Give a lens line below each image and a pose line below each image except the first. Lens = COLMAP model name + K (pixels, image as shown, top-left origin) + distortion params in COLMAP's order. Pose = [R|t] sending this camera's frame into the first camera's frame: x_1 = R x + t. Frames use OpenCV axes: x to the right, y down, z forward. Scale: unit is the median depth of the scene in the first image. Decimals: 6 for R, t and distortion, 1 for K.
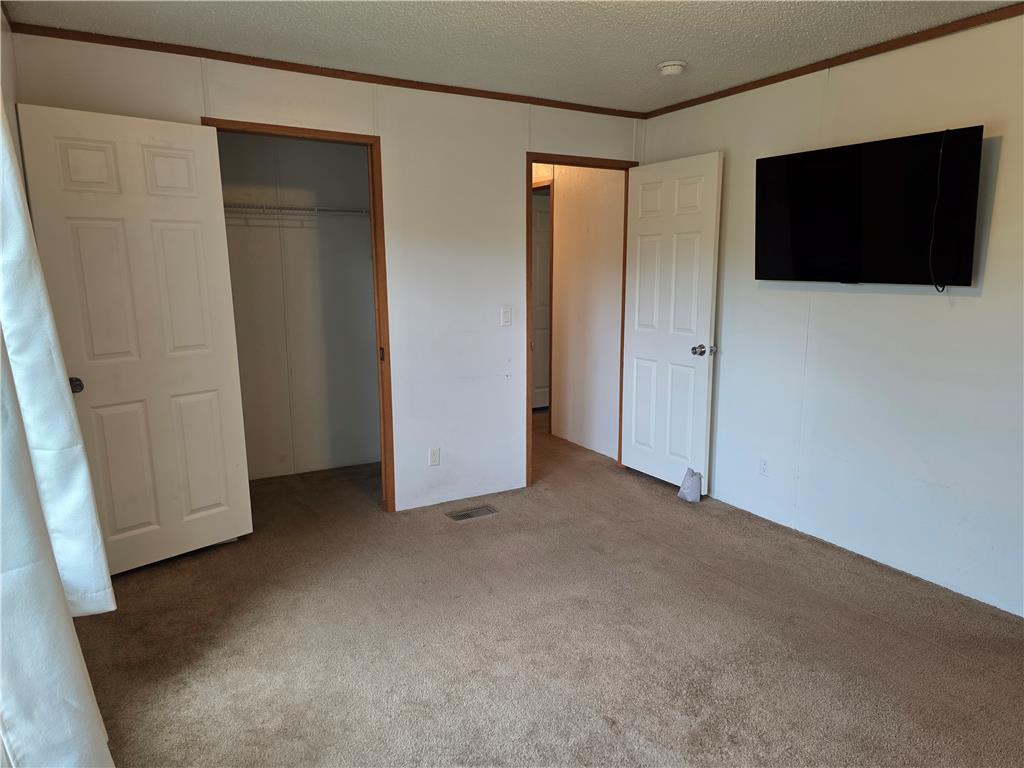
lens RADIAL K [[684.5, 0, 512.0], [0, 684.5, 384.0], [0, 0, 1]] dist [0.031362, -0.004505]
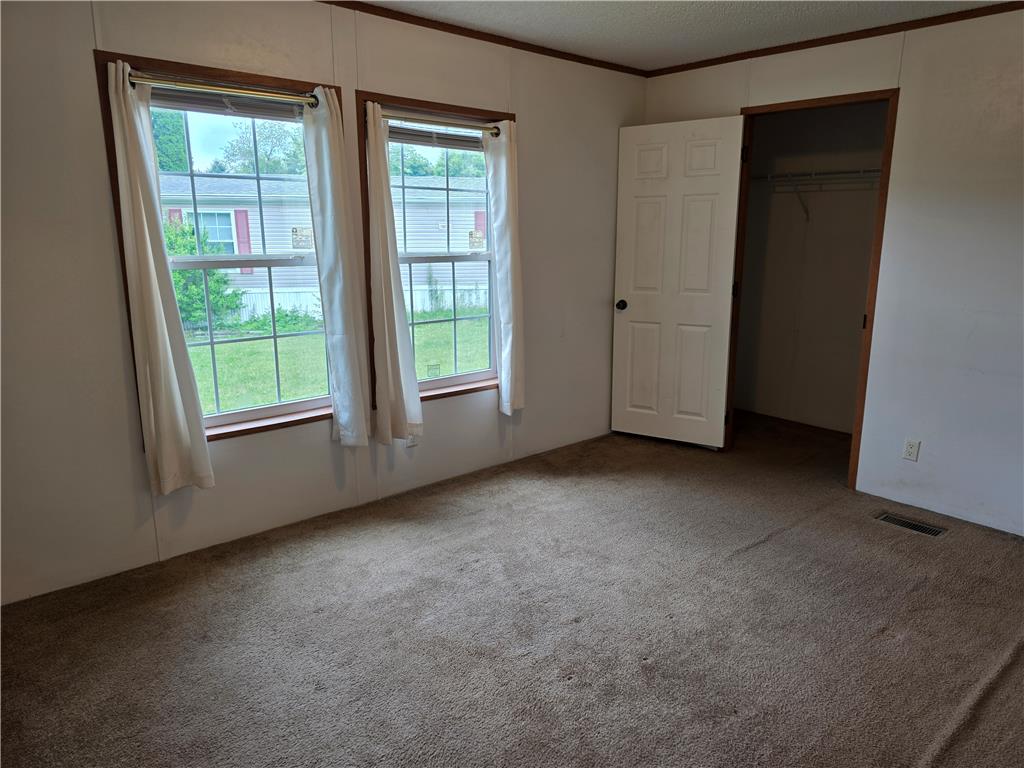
lens RADIAL K [[678.5, 0, 512.9], [0, 678.5, 375.5], [0, 0, 1]] dist [0.047694, -0.053286]
pose [[0.206253, 0.212438, -0.955160, 0.732714], [-0.172172, 0.968797, 0.178293, -0.065789], [0.963232, 0.127679, 0.236393, 0.364384]]
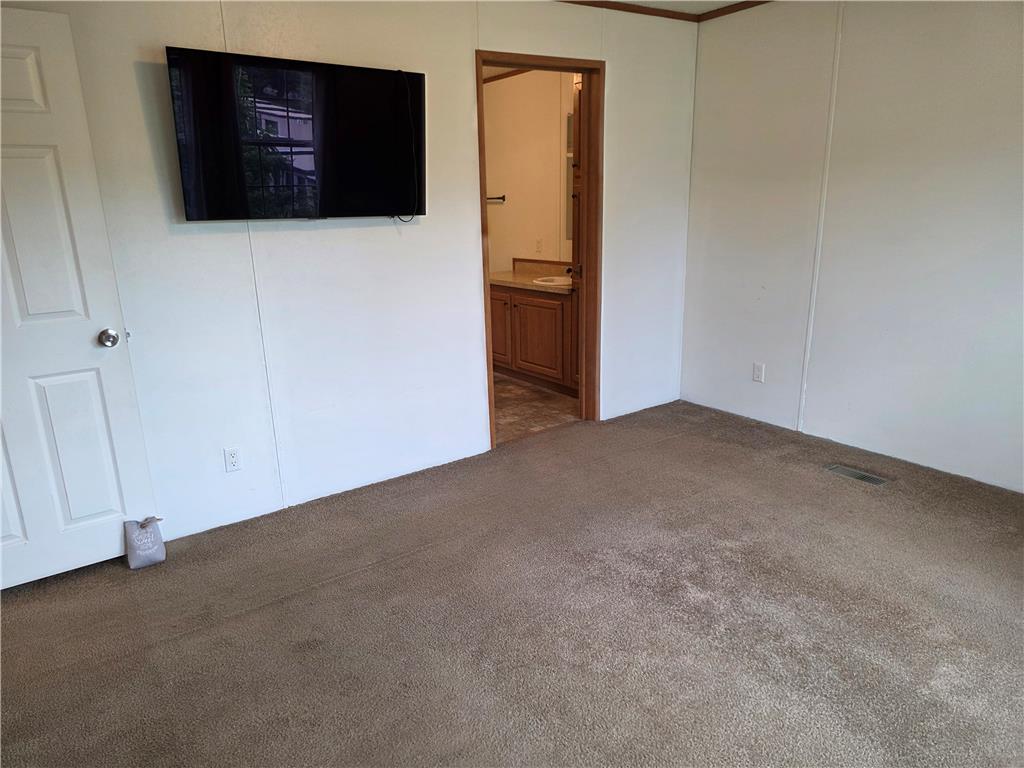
lens RADIAL K [[678.5, 0, 512.9], [0, 678.5, 375.5], [0, 0, 1]] dist [0.047694, -0.053286]
pose [[-0.107195, -0.242136, 0.964303, -0.446494], [0.195511, 0.945820, 0.259228, -0.125022], [-0.974825, 0.216320, -0.054047, 0.789094]]
